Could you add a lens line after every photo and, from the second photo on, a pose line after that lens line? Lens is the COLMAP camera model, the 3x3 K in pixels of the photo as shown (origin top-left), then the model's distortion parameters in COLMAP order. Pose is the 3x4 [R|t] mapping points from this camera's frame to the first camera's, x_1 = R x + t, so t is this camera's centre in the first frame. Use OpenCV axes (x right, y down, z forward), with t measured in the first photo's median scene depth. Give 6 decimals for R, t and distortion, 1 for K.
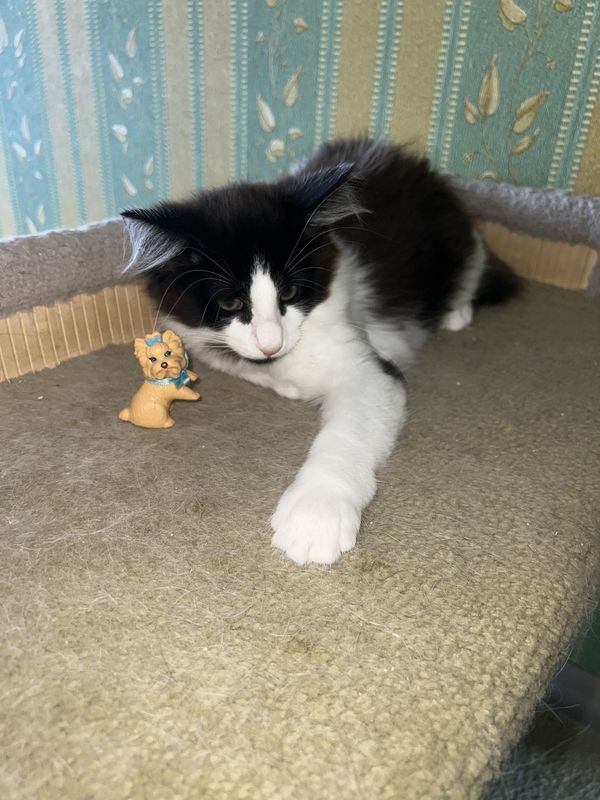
lens RADIAL K [[602.5, 0, 303.4], [0, 602.5, 401.8], [0, 0, 1]] dist [-0.006885, -0.007360]
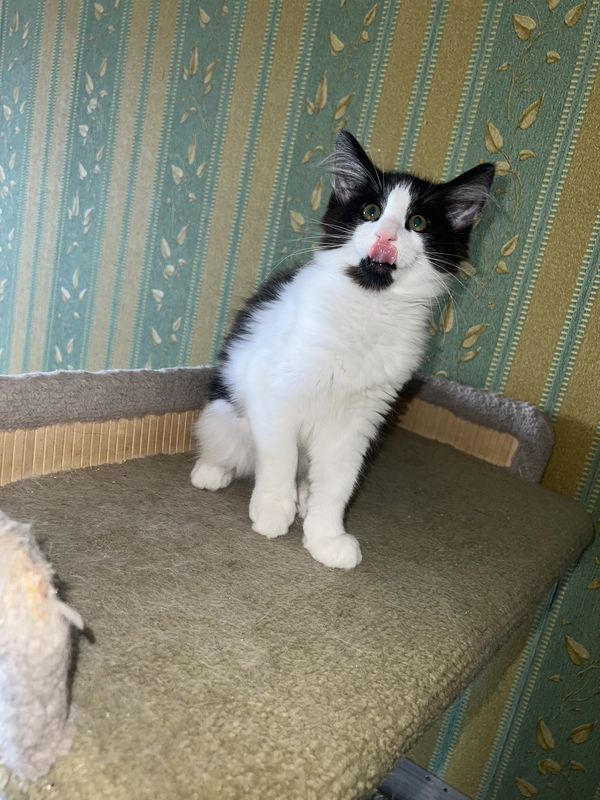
lens RADIAL K [[594.2, 0, 300.0], [0, 594.2, 400.0], [0, 0, 1]] dist [0.019593, -0.043821]
pose [[0.988231, 0.145414, 0.047490, -0.095559], [-0.128147, 0.956489, -0.262119, 0.106401], [-0.083539, 0.252949, 0.963866, -0.372771]]
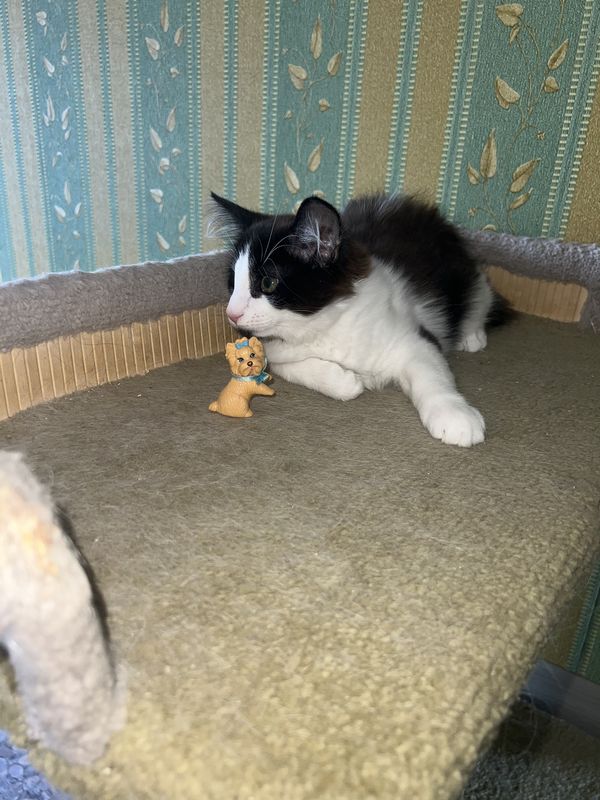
lens RADIAL K [[594.2, 0, 300.0], [0, 594.2, 400.0], [0, 0, 1]] dist [0.019593, -0.043821]
pose [[0.999958, -0.002447, 0.008830, -0.112042], [0.003326, 0.994877, -0.101039, 0.112035], [-0.008538, 0.101064, 0.994843, -0.173472]]
